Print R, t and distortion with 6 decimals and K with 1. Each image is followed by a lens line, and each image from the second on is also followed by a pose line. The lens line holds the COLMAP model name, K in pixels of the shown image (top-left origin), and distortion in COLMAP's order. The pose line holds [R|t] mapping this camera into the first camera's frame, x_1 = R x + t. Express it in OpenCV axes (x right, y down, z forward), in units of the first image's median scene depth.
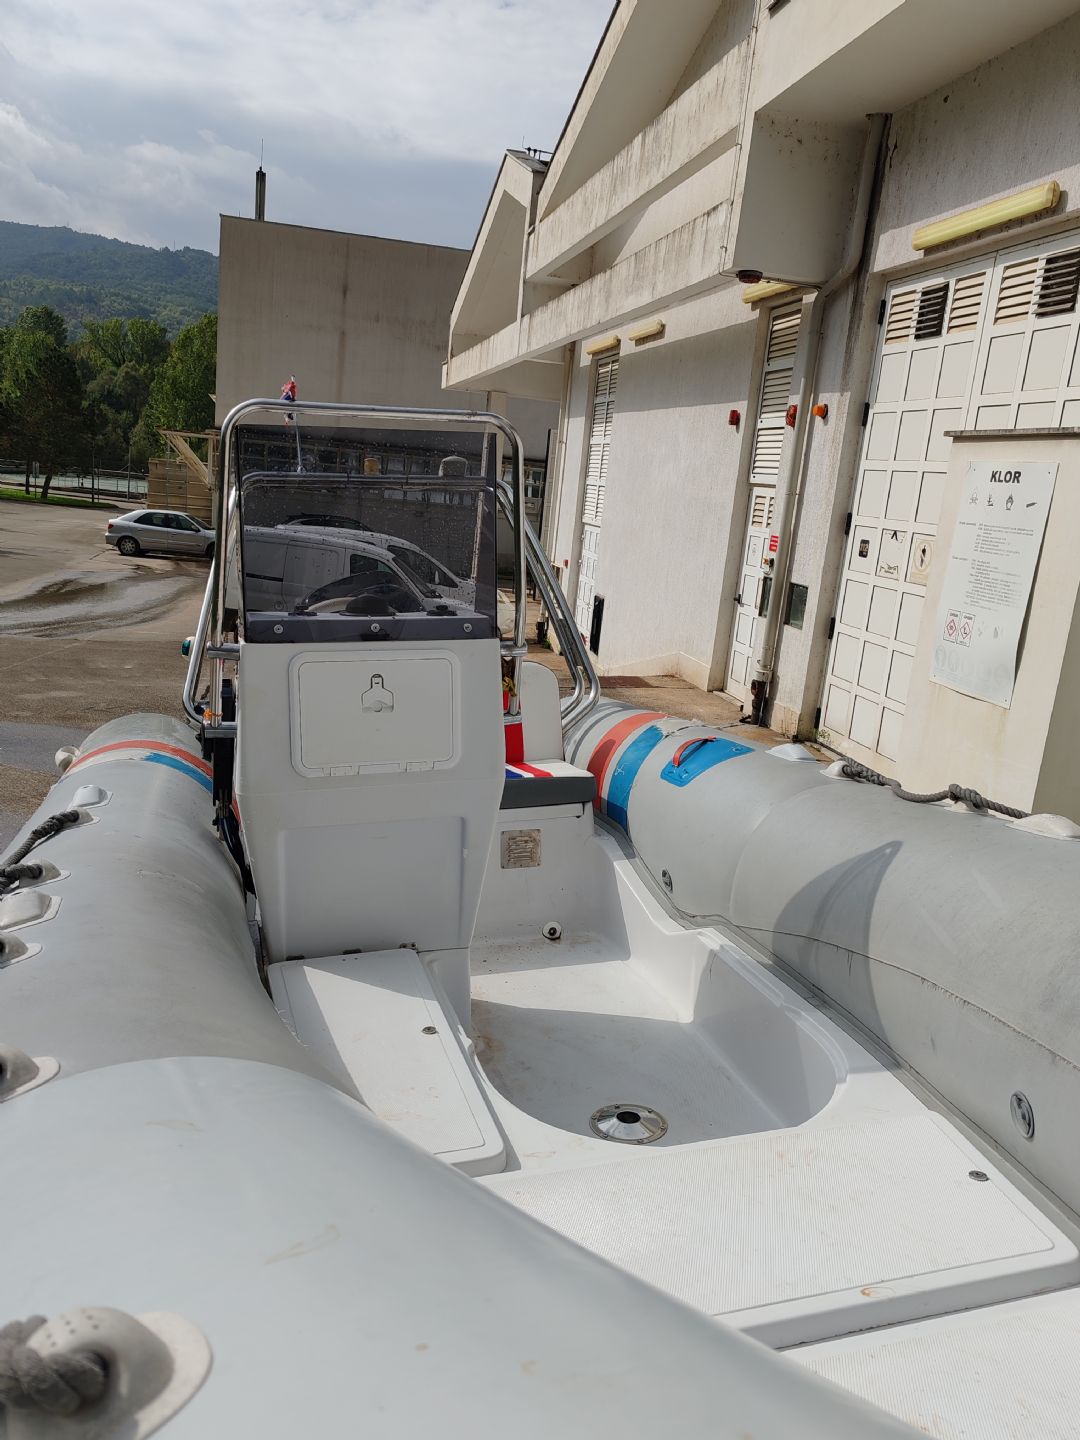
lens RADIAL K [[1111.5, 0, 519.8], [0, 1111.5, 720.9], [0, 0, 1]] dist [0.001031, 0.006334]
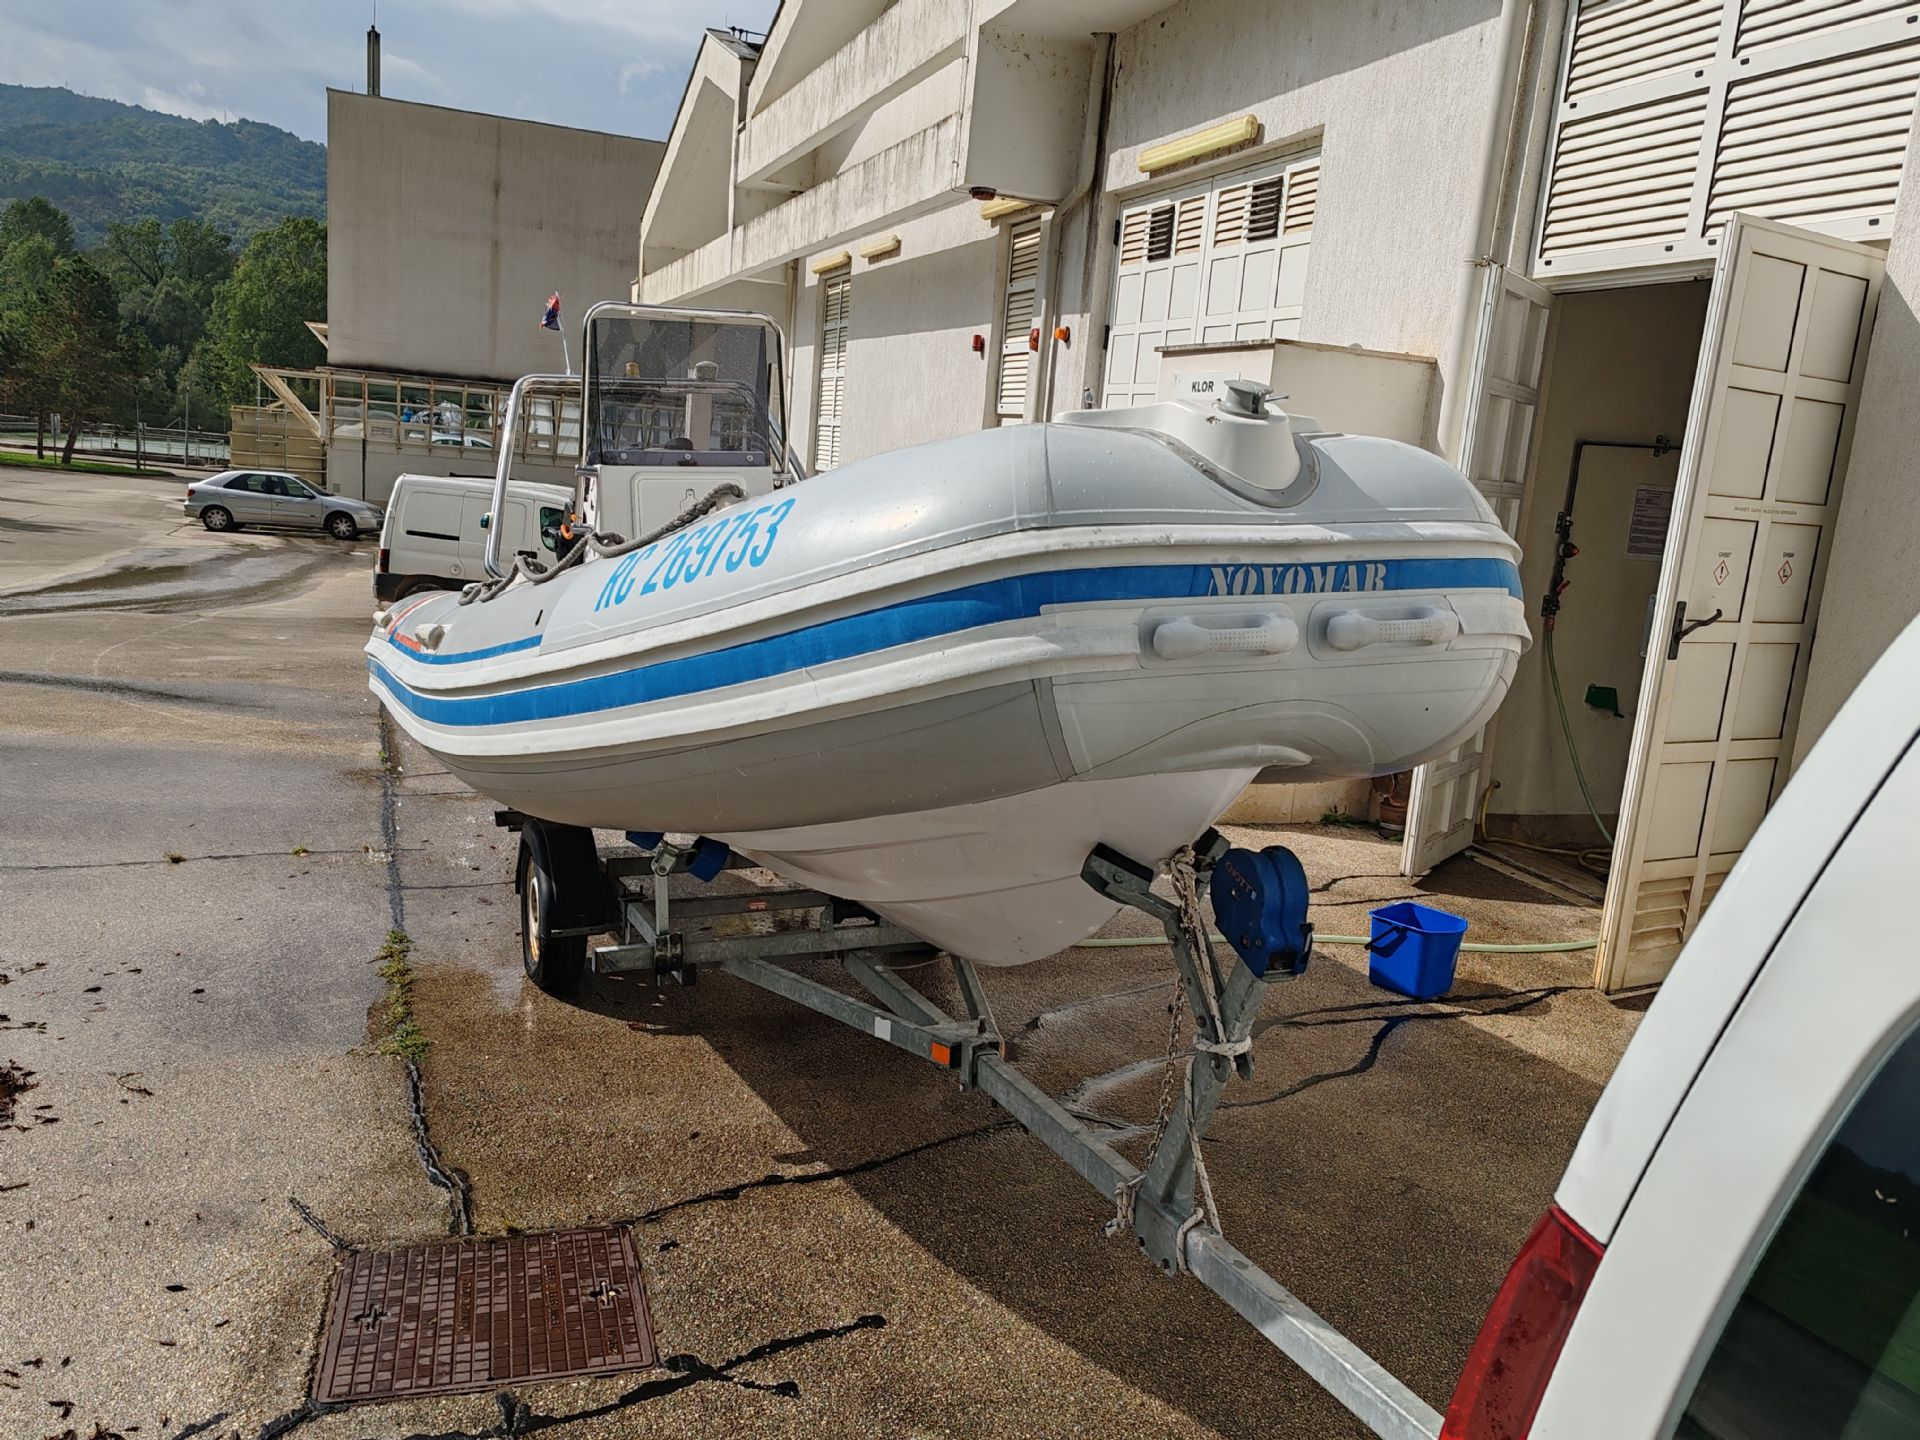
lens RADIAL K [[1490.6, 0, 957.5], [0, 1490.6, 732.4], [0, 0, 1]] dist [0.005507, 0.000172]
pose [[0.988430, -0.037960, 0.146848, -0.015206], [0.040840, 0.999027, -0.016642, 0.061715], [-0.146074, 0.022447, 0.989019, -0.188118]]
